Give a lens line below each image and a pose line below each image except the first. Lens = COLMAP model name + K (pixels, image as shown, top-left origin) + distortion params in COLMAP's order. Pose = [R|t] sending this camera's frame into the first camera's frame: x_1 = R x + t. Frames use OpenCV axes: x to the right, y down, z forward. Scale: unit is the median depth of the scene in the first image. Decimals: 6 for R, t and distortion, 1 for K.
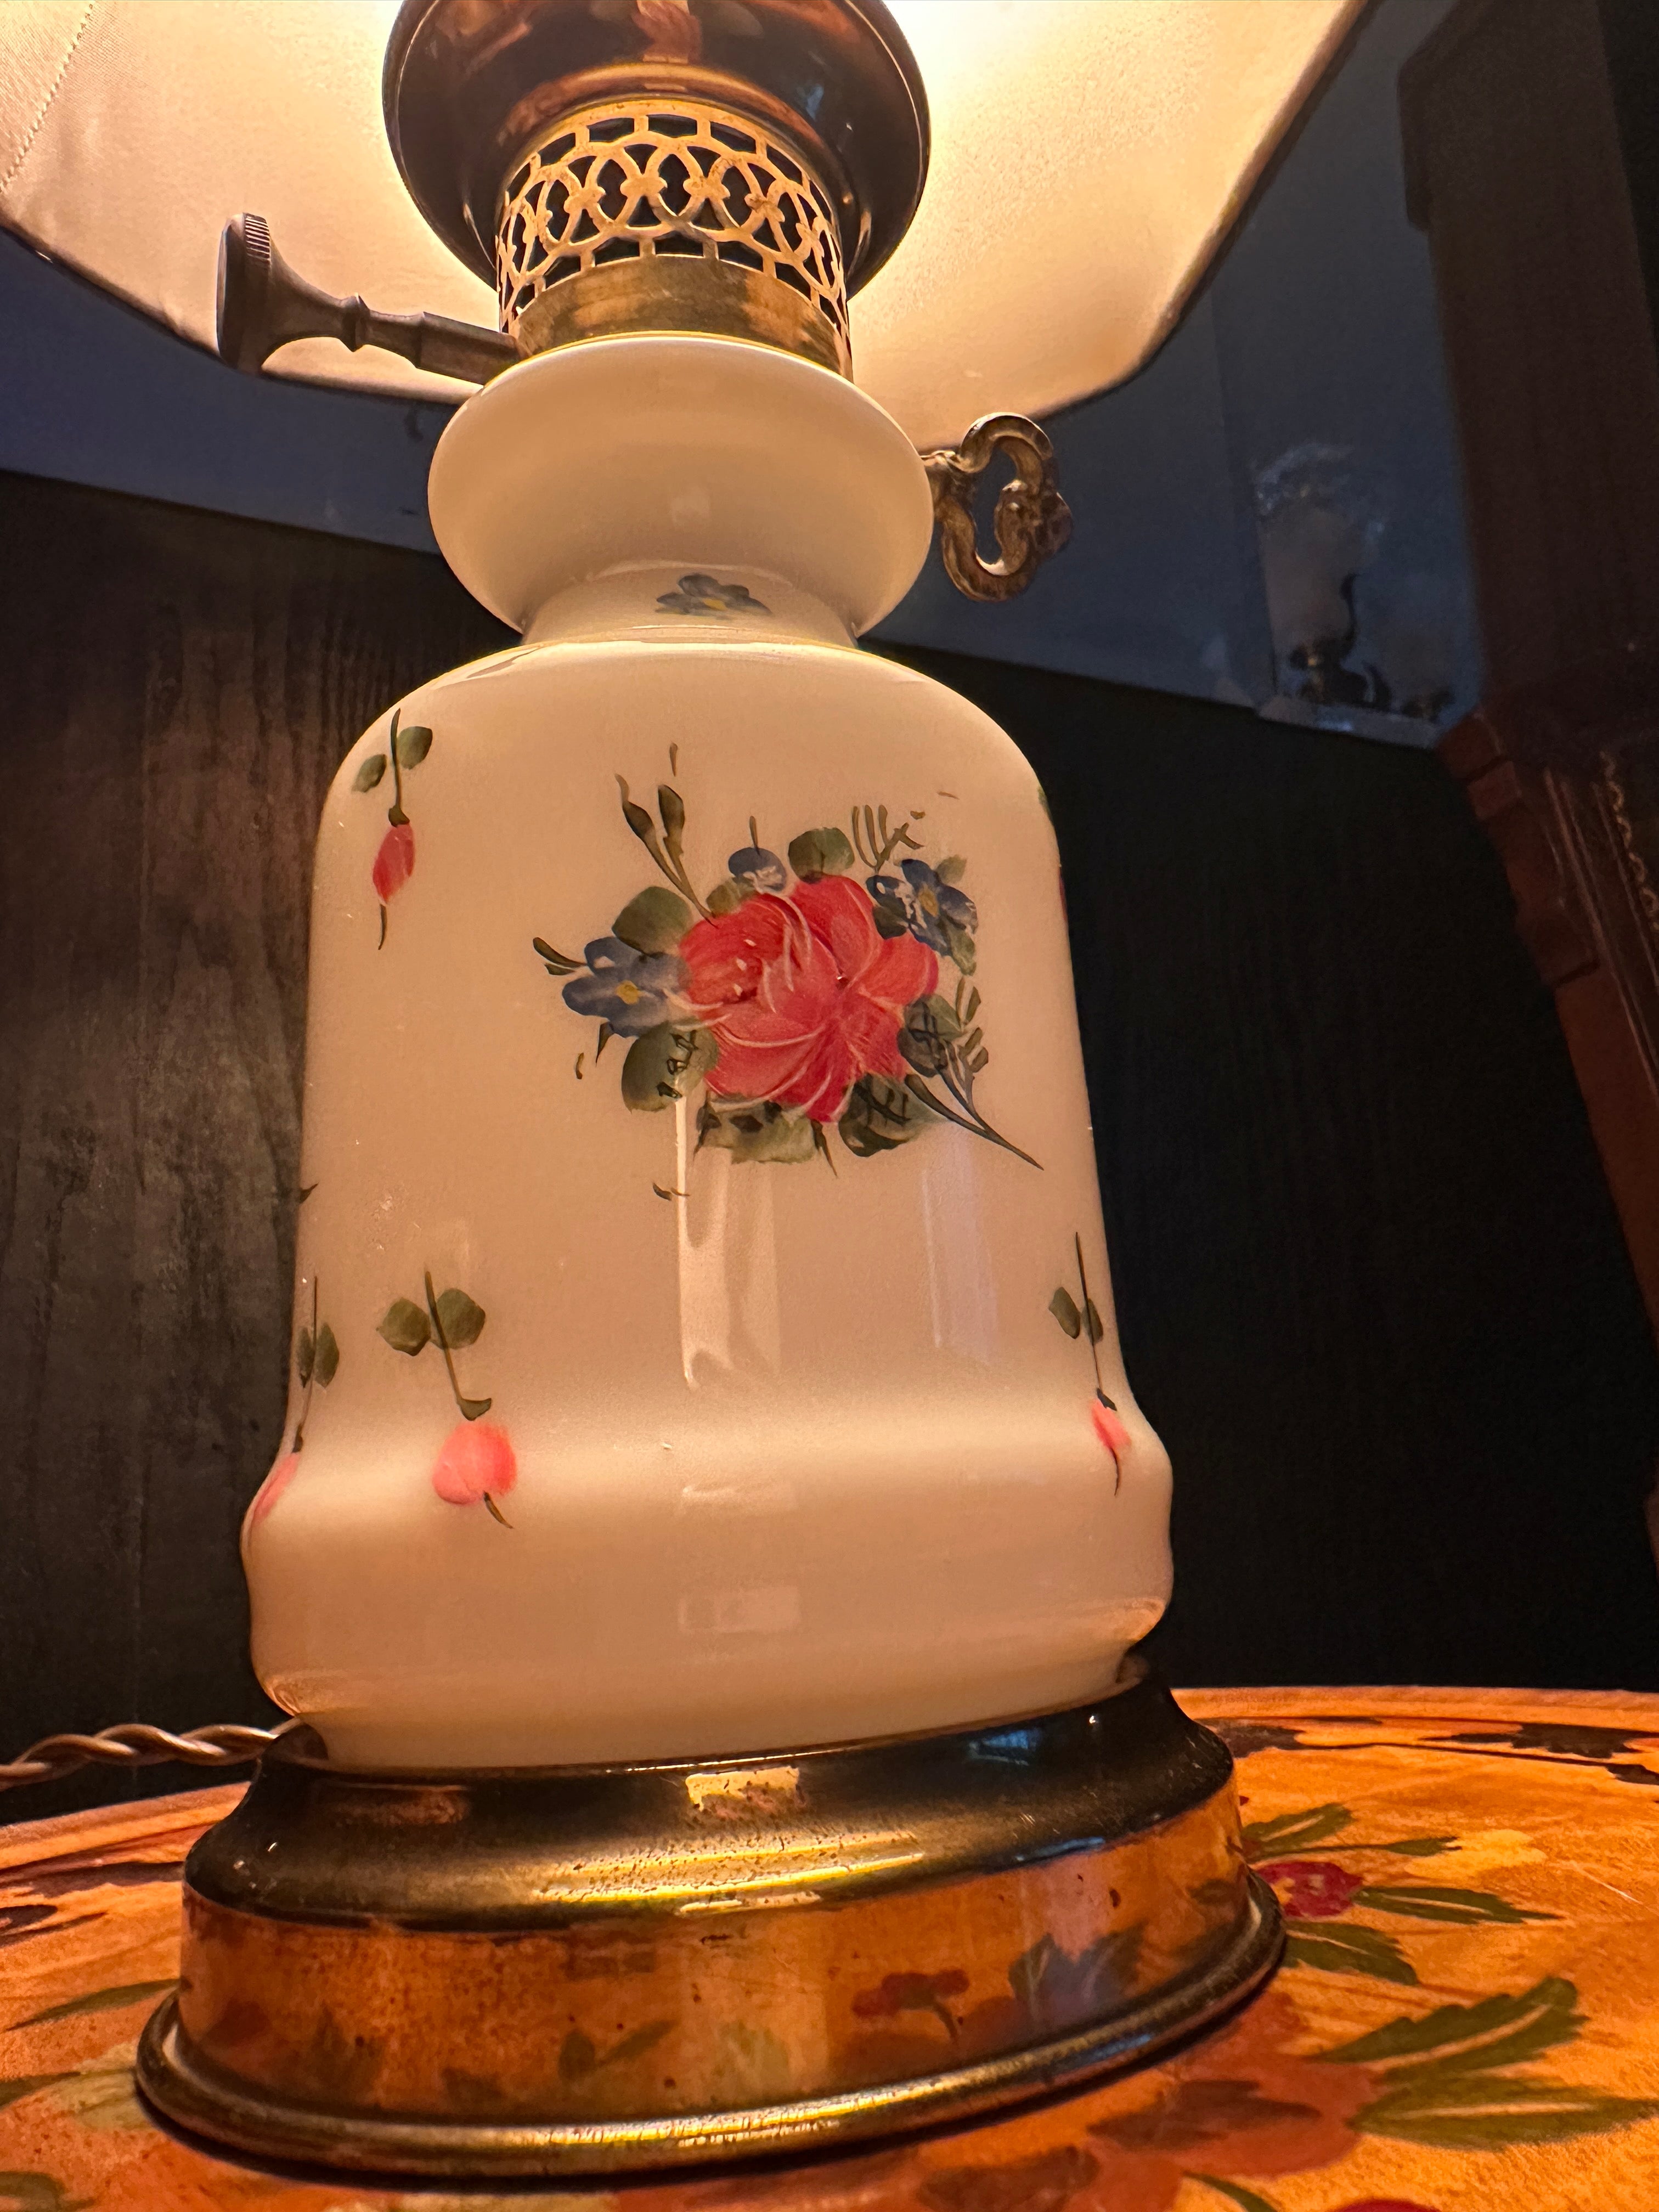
lens RADIAL K [[1261.2, 0, 880.5], [0, 1261.2, 1105.5], [0, 0, 1]] dist [-0.008585, -0.002400]
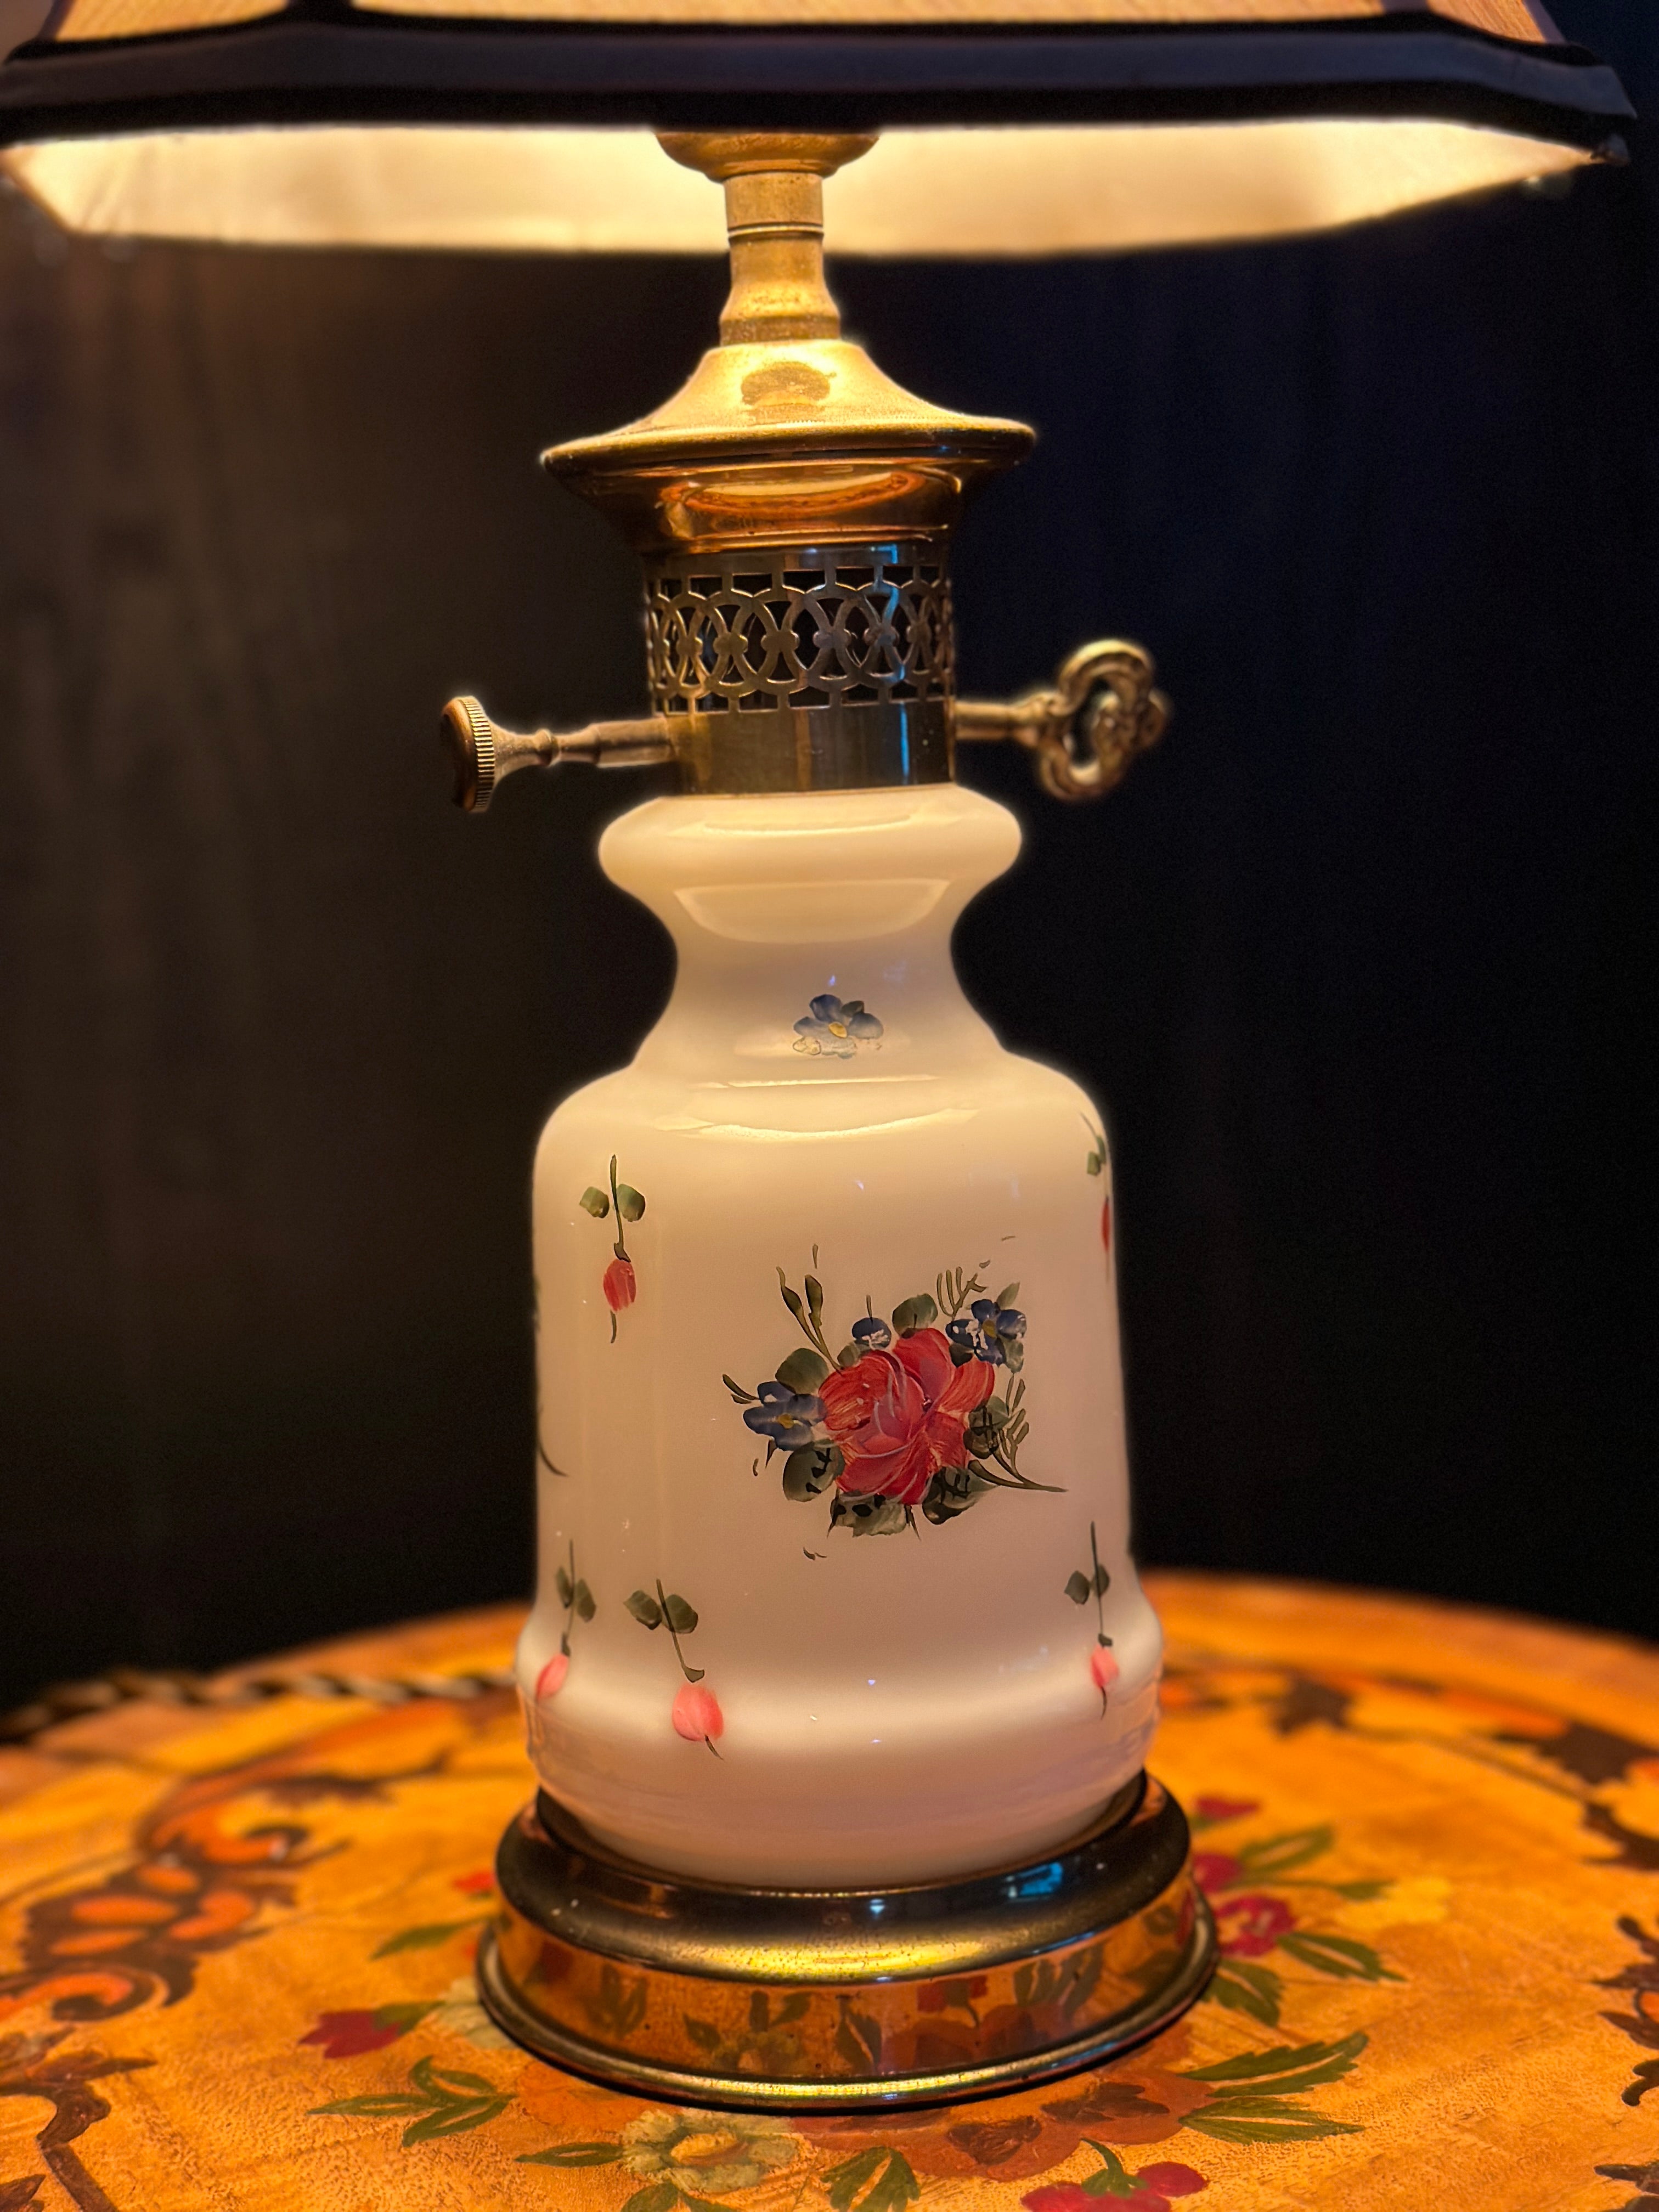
lens RADIAL K [[1606.5, 0, 845.0], [0, 1606.5, 1106.7], [0, 0, 1]] dist [0.065302, -0.081695]
pose [[0.995404, 0.031637, -0.090389, 0.034315], [-0.011013, 0.975411, 0.220116, -0.871282], [0.095130, -0.218109, 0.971277, -0.789312]]
